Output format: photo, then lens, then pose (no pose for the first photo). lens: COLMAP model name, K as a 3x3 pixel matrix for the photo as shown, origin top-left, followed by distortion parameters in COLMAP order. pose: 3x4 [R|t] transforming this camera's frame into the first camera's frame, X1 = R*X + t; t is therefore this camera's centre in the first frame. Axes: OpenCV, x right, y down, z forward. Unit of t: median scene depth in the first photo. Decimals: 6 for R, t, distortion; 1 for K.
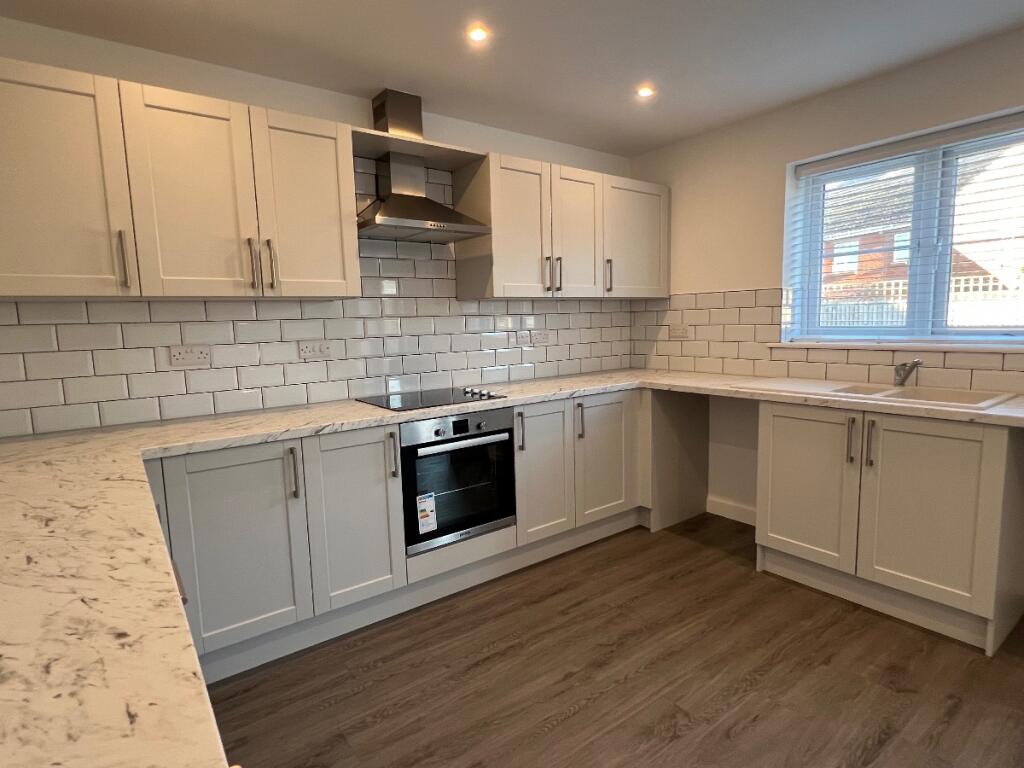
lens RADIAL K [[542.8, 0, 511.0], [0, 542.8, 386.6], [0, 0, 1]] dist [0.004107, -0.000236]
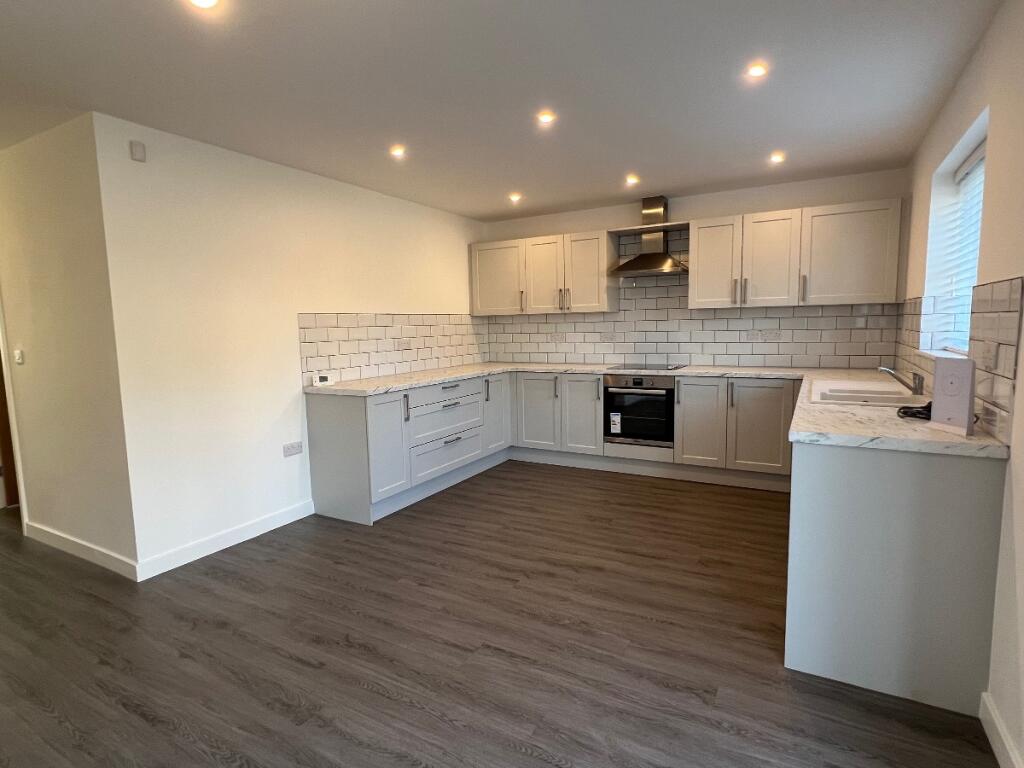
lens RADIAL K [[542.8, 0, 509.7], [0, 542.8, 384.3], [0, 0, 1]] dist [0.004107, -0.000236]
pose [[0.409322, 0.121085, -0.904320, 1.477044], [-0.099320, 0.991178, 0.087760, -0.037879], [0.906968, 0.053895, 0.417737, -0.167996]]
